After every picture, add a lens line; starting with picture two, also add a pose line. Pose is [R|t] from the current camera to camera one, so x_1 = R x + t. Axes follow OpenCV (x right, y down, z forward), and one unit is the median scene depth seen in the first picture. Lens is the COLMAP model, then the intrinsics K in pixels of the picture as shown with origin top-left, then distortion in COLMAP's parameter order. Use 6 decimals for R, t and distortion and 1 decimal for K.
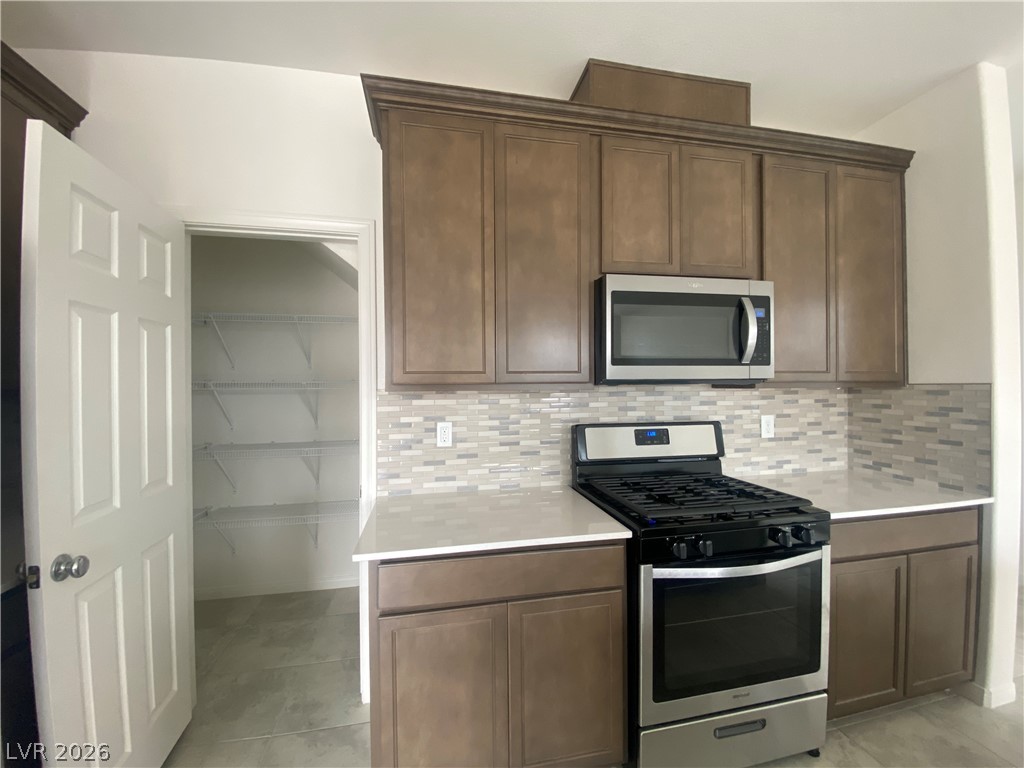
lens RADIAL K [[414.1, 0, 503.9], [0, 414.1, 385.4], [0, 0, 1]] dist [0.011310, -0.014143]
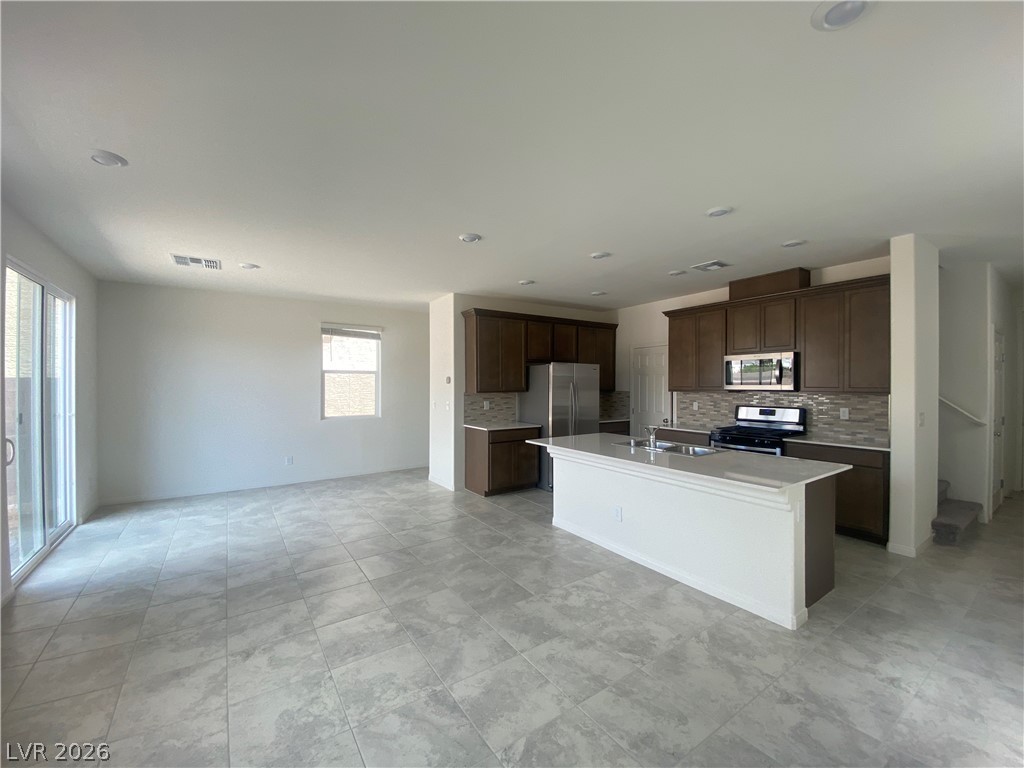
lens RADIAL K [[414.1, 0, 508.8], [0, 414.1, 385.7], [0, 0, 1]] dist [0.011310, -0.014143]
pose [[0.398458, 0.012479, -0.917102, 2.133275], [-0.002990, 0.999920, 0.012306, -0.067017], [0.917182, -0.002161, 0.398463, -1.509884]]
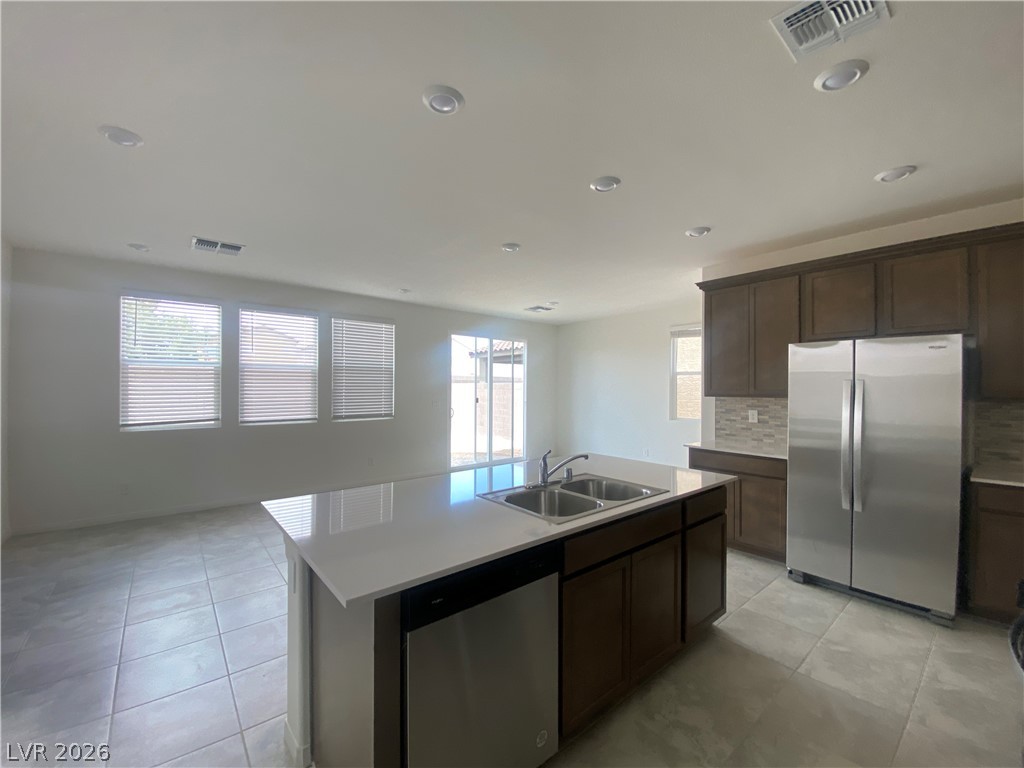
lens RADIAL K [[414.1, 0, 510.6], [0, 414.1, 385.3], [0, 0, 1]] dist [0.011310, -0.014143]
pose [[-0.875424, -0.002220, -0.483351, 1.303484], [-0.001573, 0.999997, -0.001743, -0.030792], [0.483353, -0.000766, -0.875425, 0.867312]]
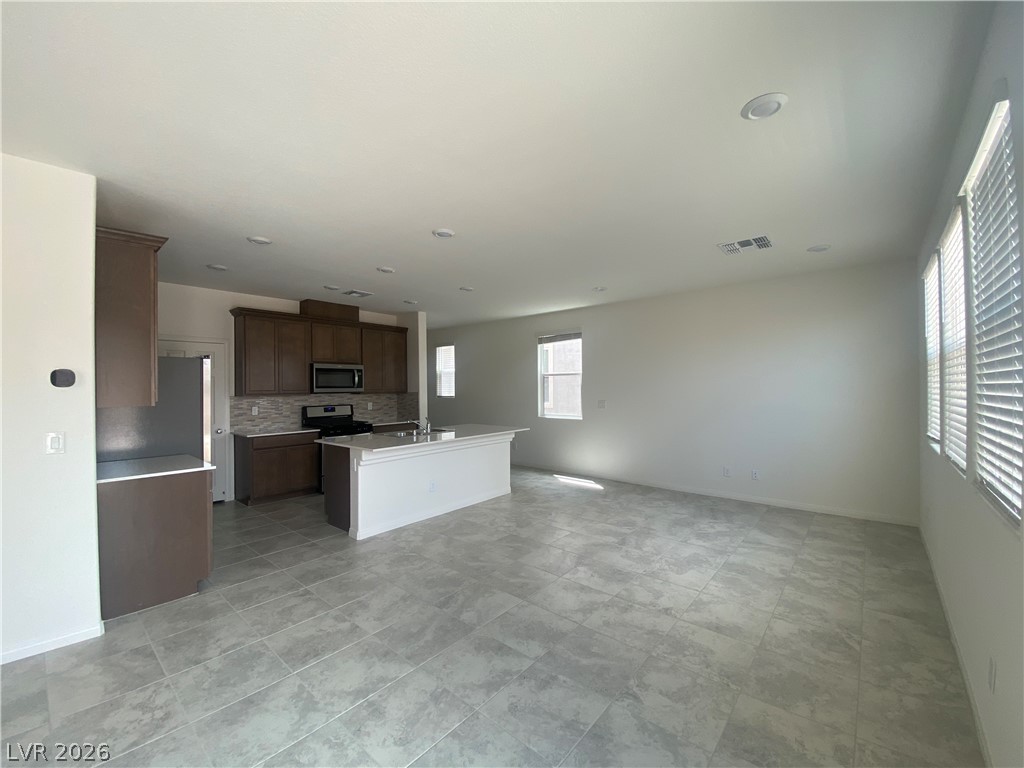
lens RADIAL K [[414.1, 0, 520.4], [0, 414.1, 384.6], [0, 0, 1]] dist [0.011310, -0.014143]
pose [[0.770282, 0.003008, 0.637696, -0.577541], [0.005879, 0.999913, -0.011818, -0.023980], [-0.637676, 0.012853, 0.770197, -2.520121]]
